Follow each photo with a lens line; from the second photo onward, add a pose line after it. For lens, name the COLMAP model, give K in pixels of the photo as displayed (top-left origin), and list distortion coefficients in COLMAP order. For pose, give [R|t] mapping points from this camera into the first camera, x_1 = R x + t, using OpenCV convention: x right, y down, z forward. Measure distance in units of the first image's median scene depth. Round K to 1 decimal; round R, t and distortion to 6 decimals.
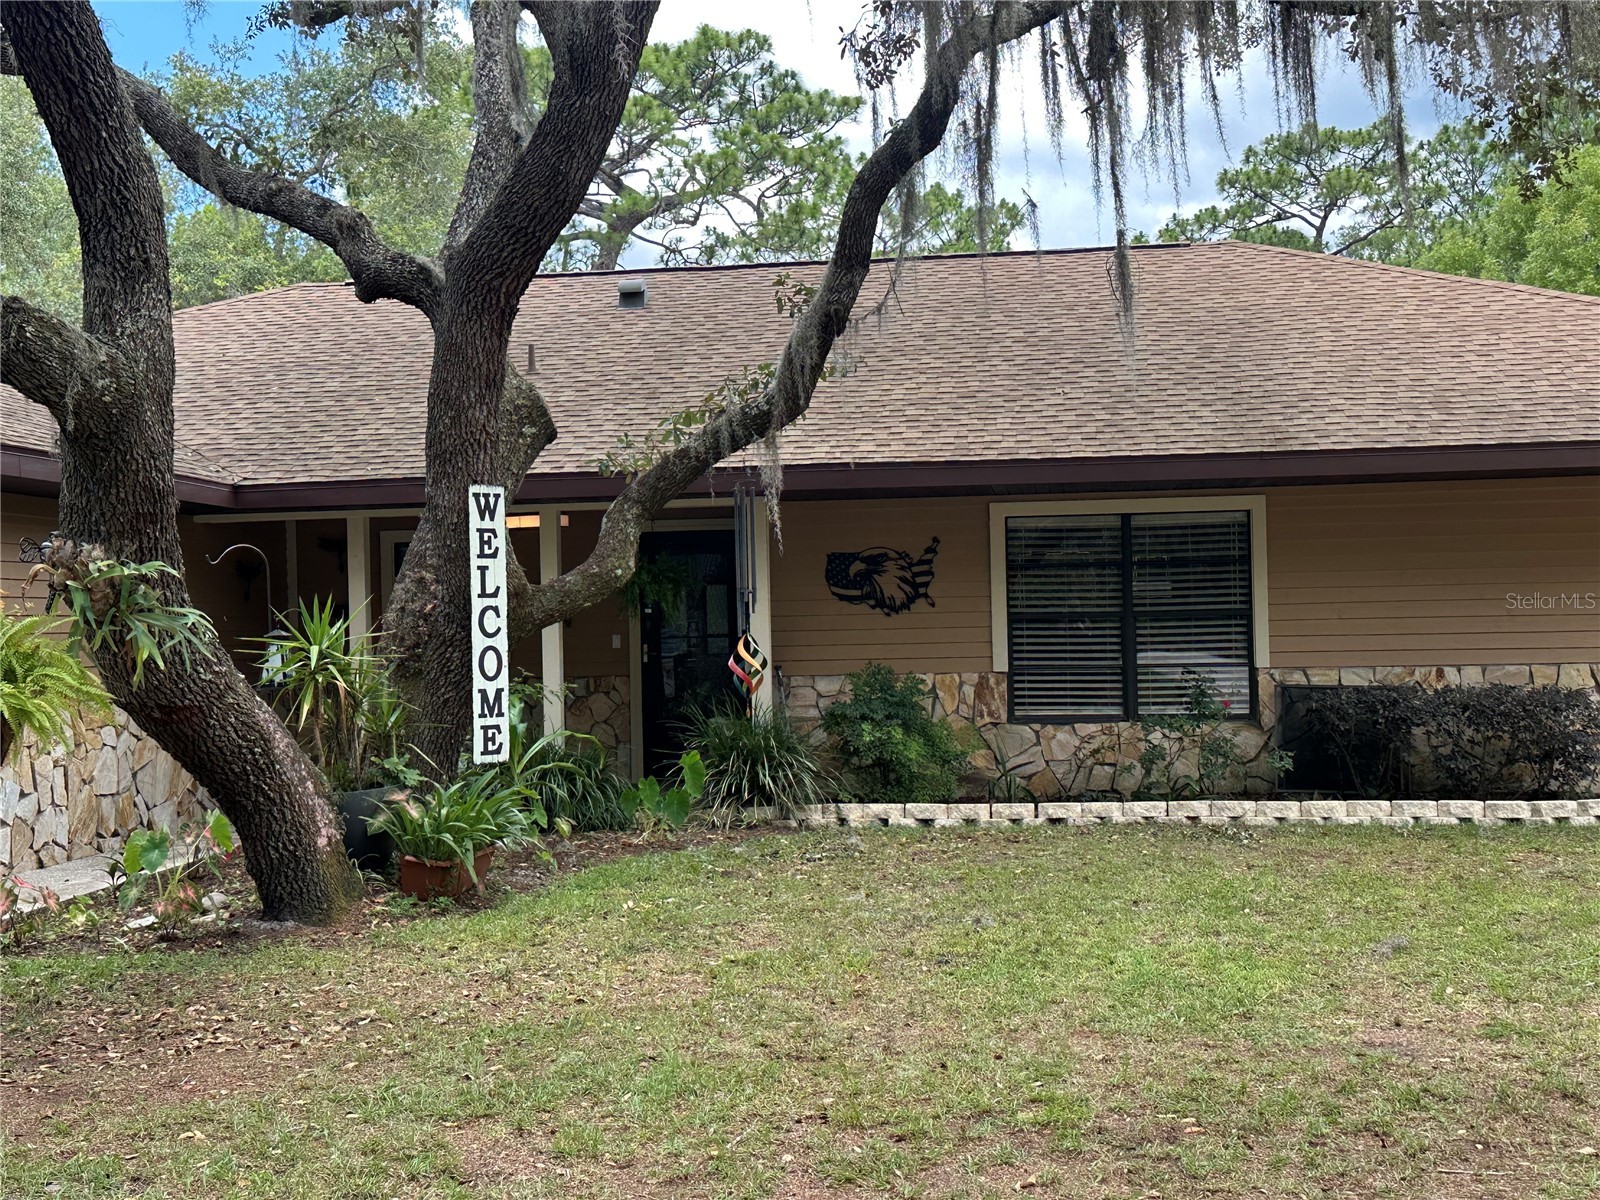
lens RADIAL K [[1996.0, 0, 811.0], [0, 1996.0, 589.5], [0, 0, 1]] dist [0.043162, 0.000000]
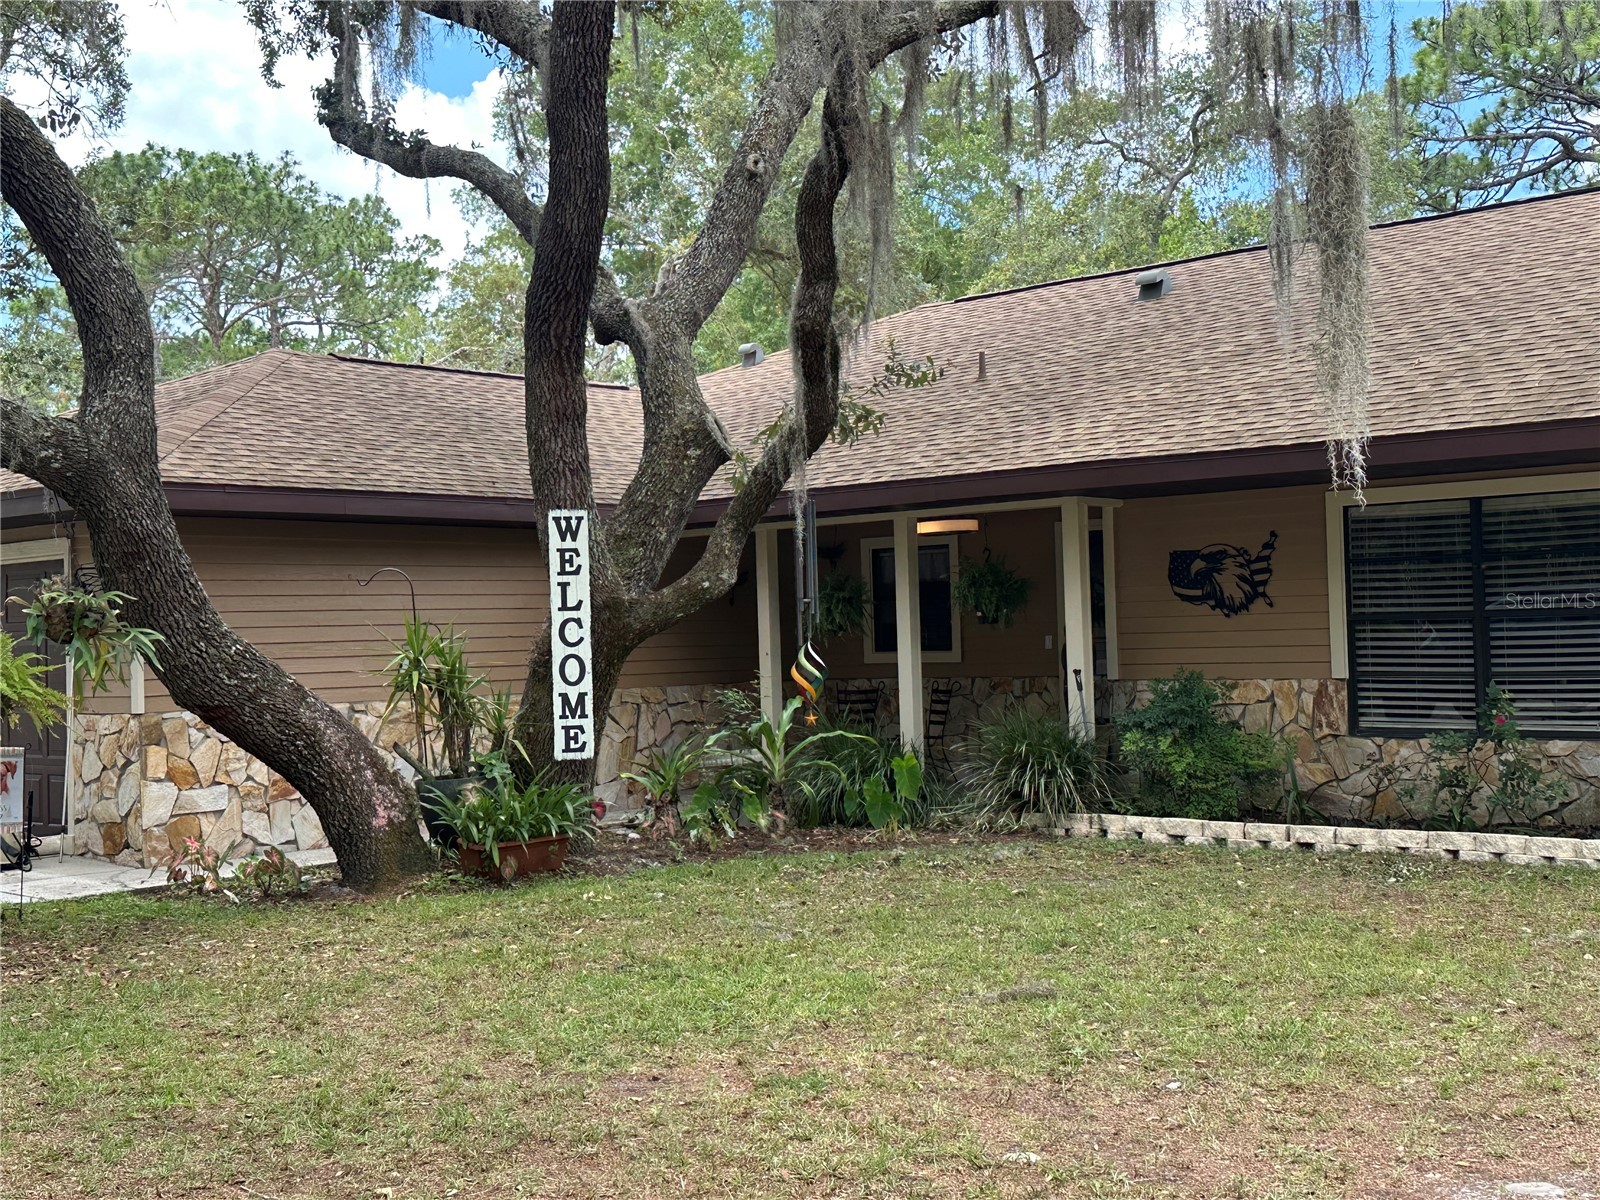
lens RADIAL K [[1996.0, 0, 809.2], [0, 1996.0, 596.1], [0, 0, 1]] dist [0.043162, 0.000000]
pose [[0.824024, -0.011999, -0.566427, 0.452346], [0.018337, 0.999817, 0.005497, -0.006003], [0.566258, -0.014916, 0.824093, 0.128427]]
